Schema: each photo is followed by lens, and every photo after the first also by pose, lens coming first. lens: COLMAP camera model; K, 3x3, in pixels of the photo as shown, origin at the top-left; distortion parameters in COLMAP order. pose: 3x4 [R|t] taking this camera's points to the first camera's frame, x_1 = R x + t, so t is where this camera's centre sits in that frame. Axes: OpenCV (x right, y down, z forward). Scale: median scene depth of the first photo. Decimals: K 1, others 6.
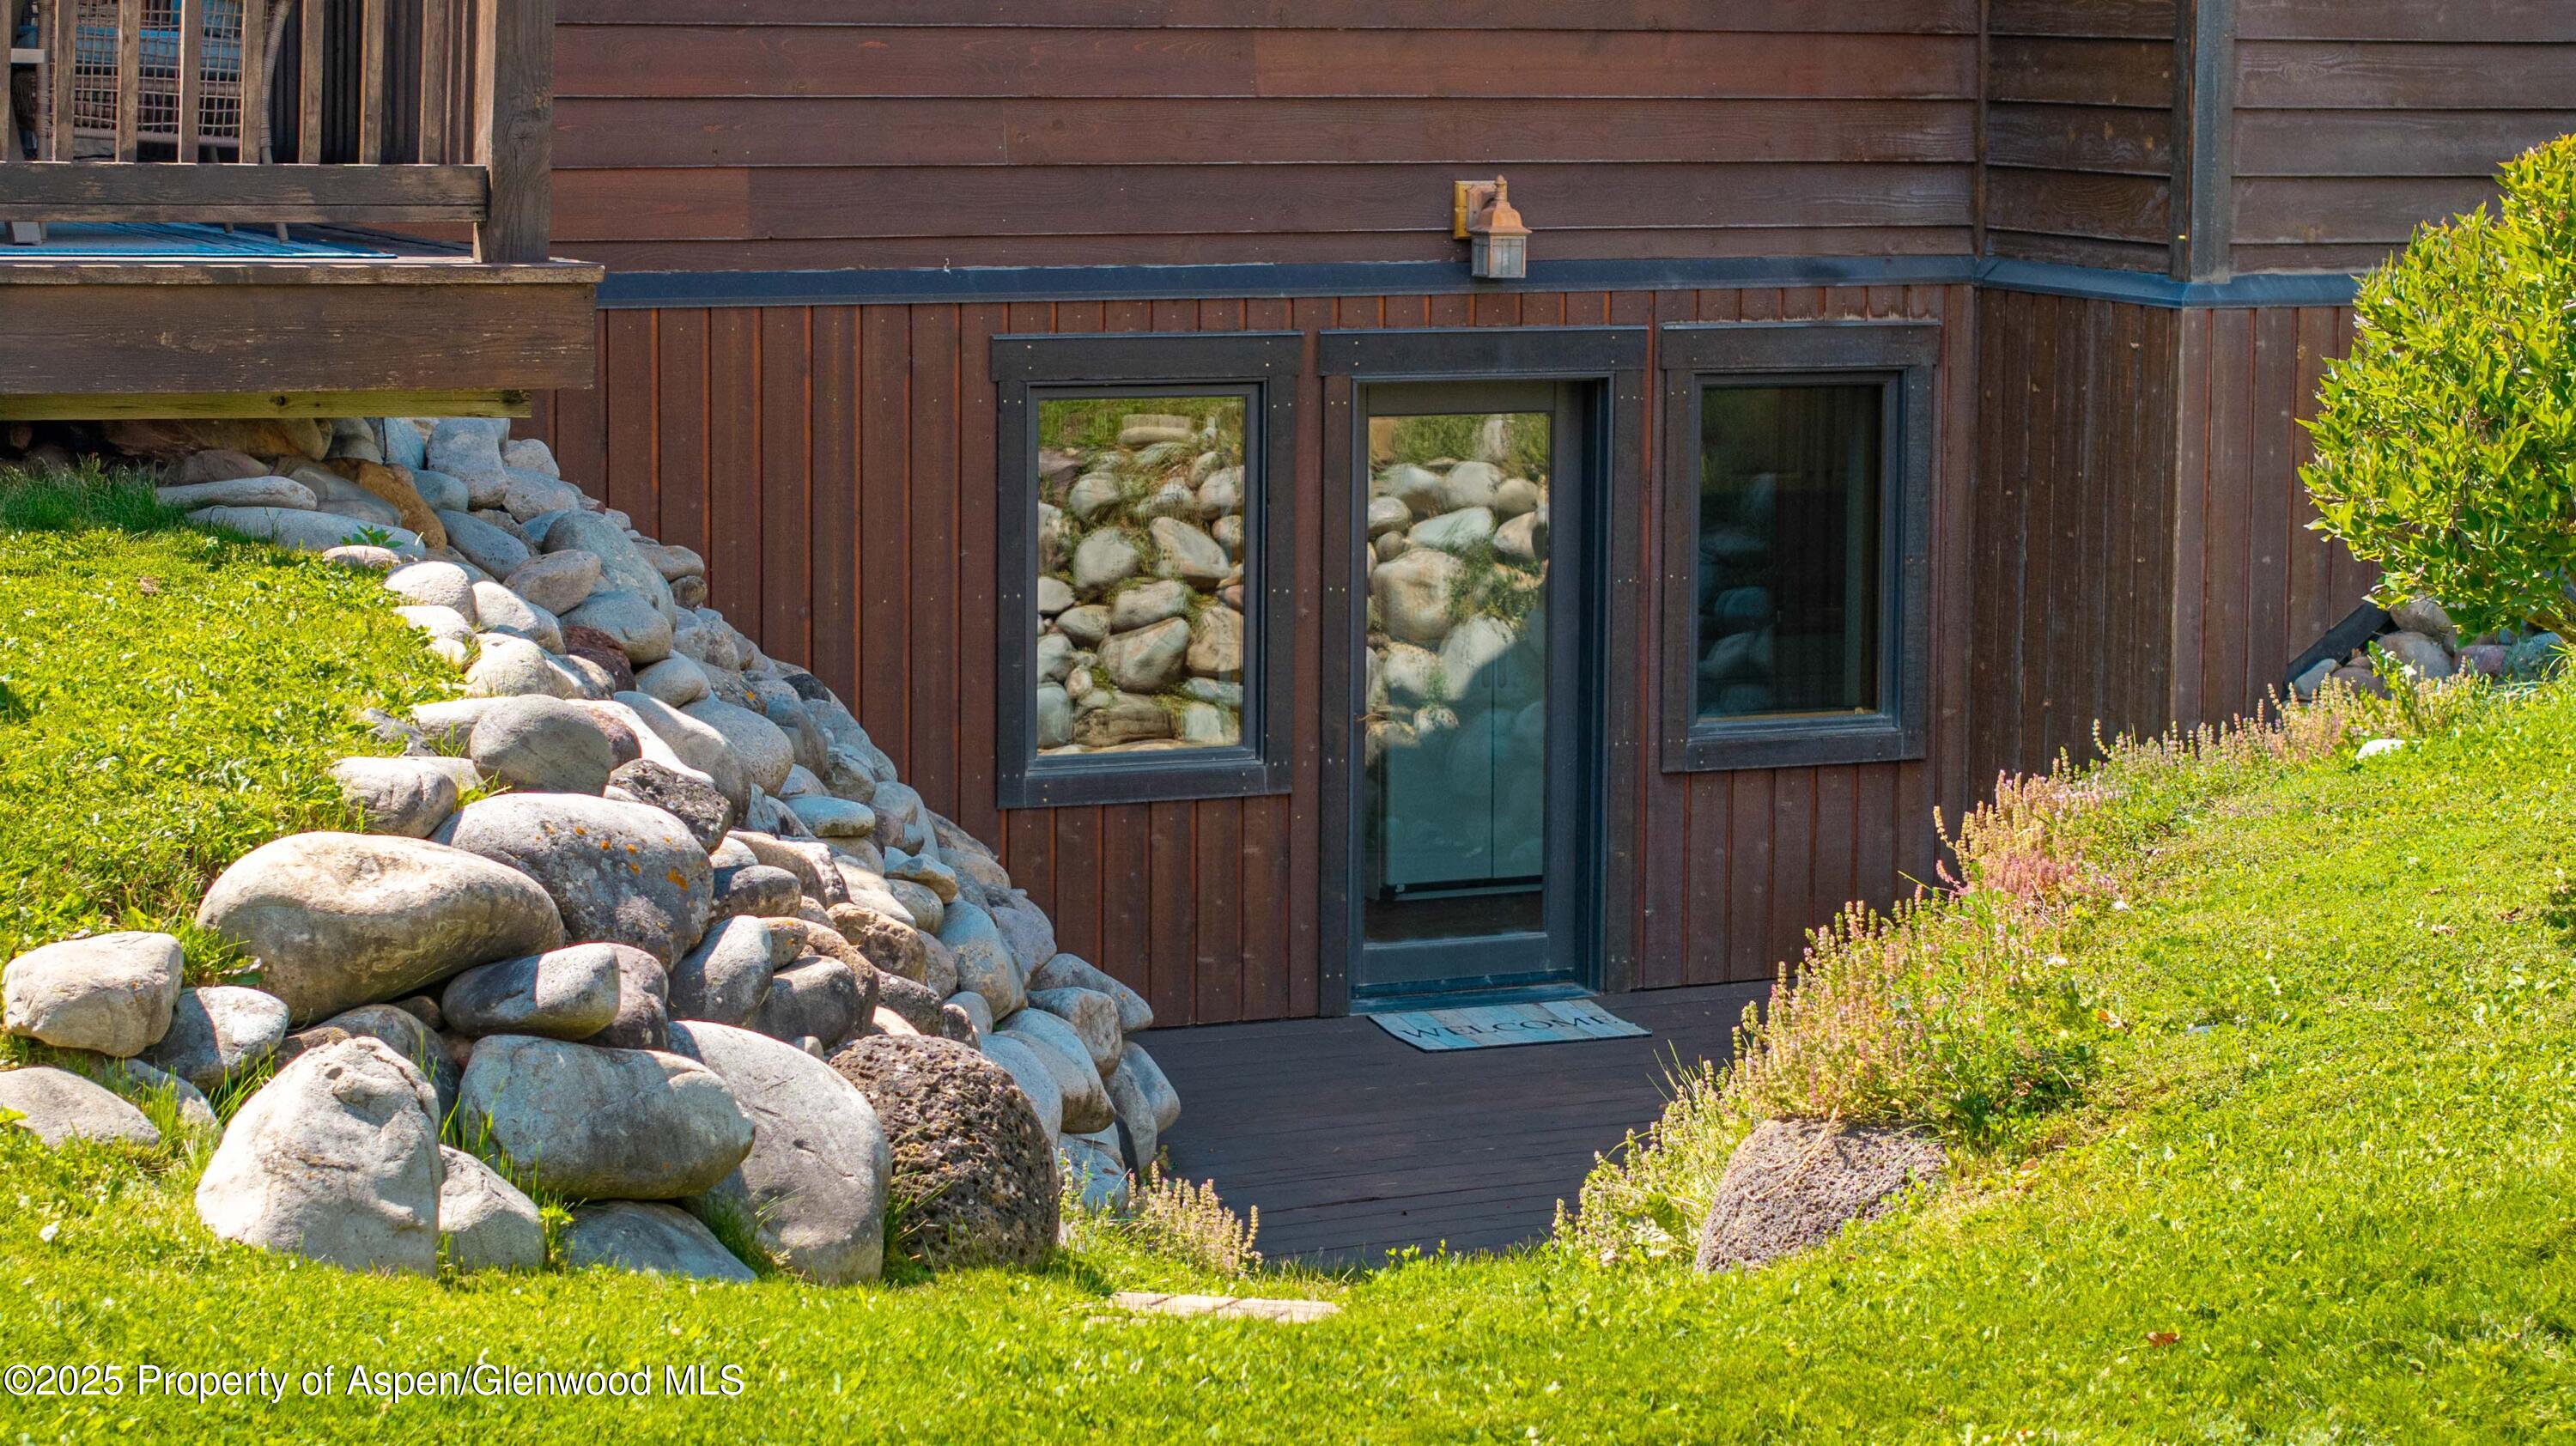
lens RADIAL K [[5138.8, 0, 1288.0], [0, 5138.8, 723.0], [0, 0, 1]] dist [-0.406574, 3.435517]
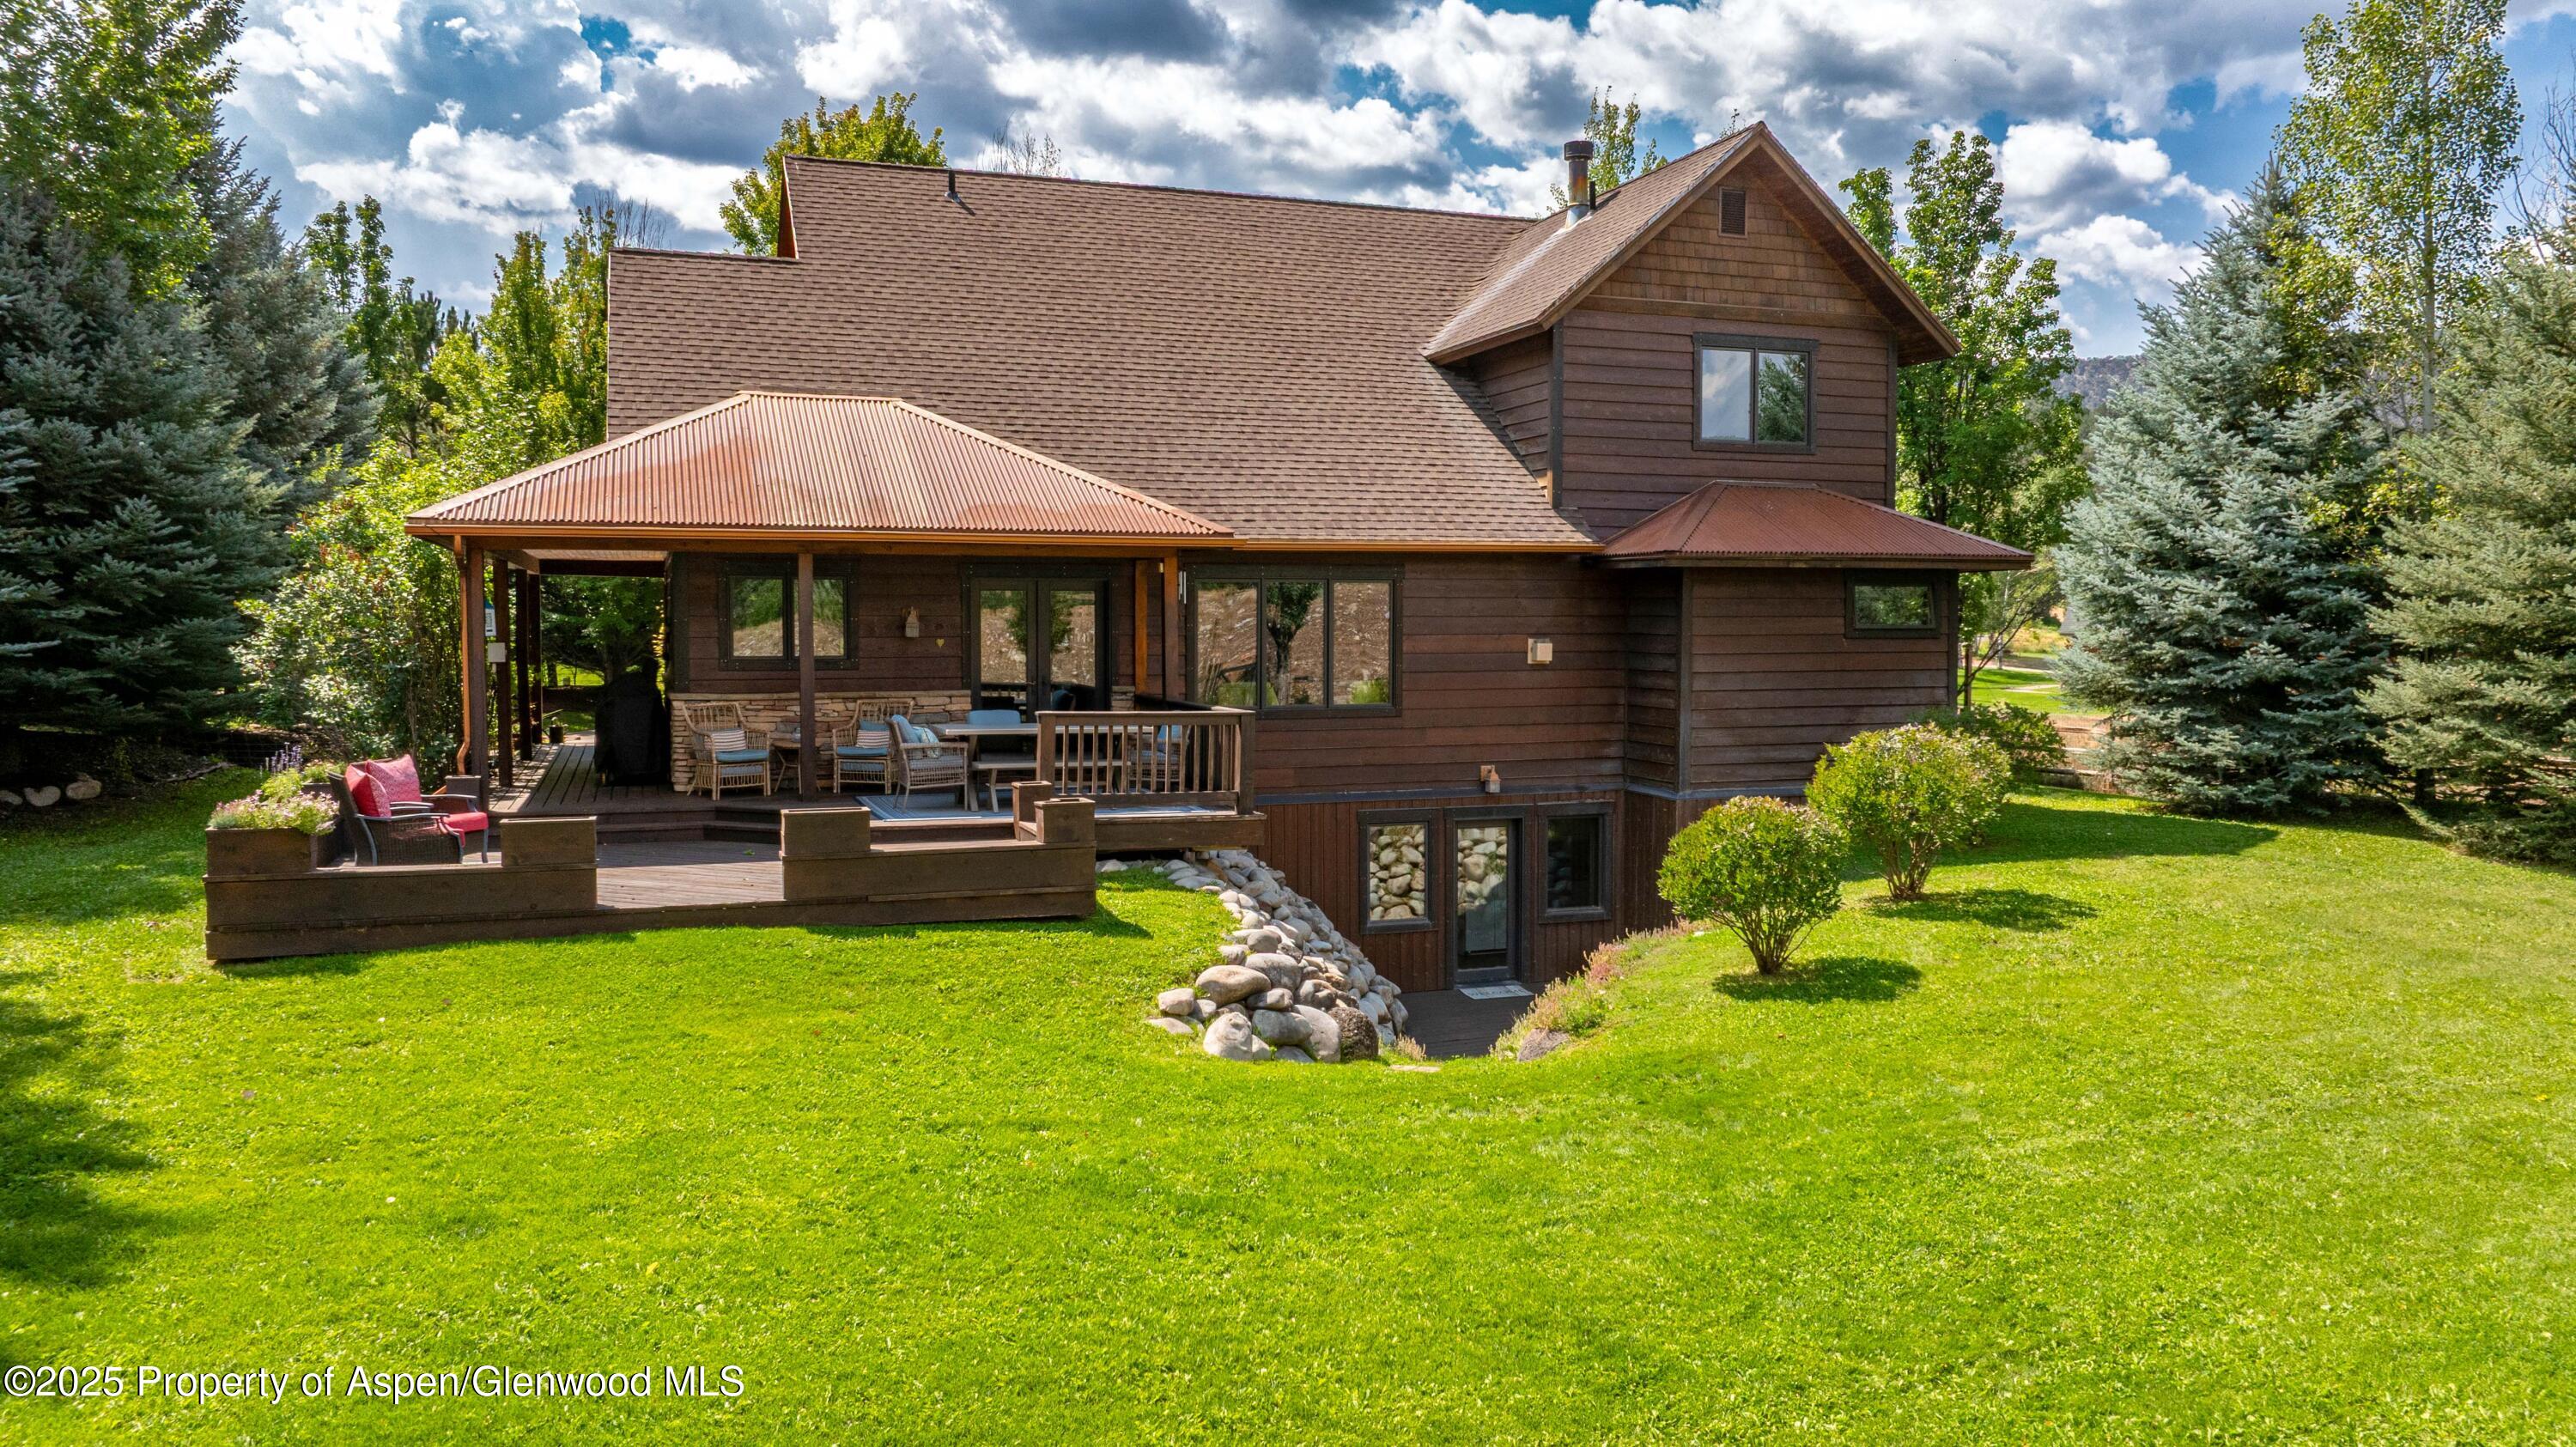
lens RADIAL K [[1777.5, 0, 1281.0], [0, 1777.5, 801.0], [0, 0, 1]] dist [-0.051448, 0.003220]
pose [[0.995452, -0.004661, -0.095151, 0.016588], [0.001457, 0.999430, -0.033715, -0.057484], [0.095254, 0.033423, 0.994892, -0.481143]]
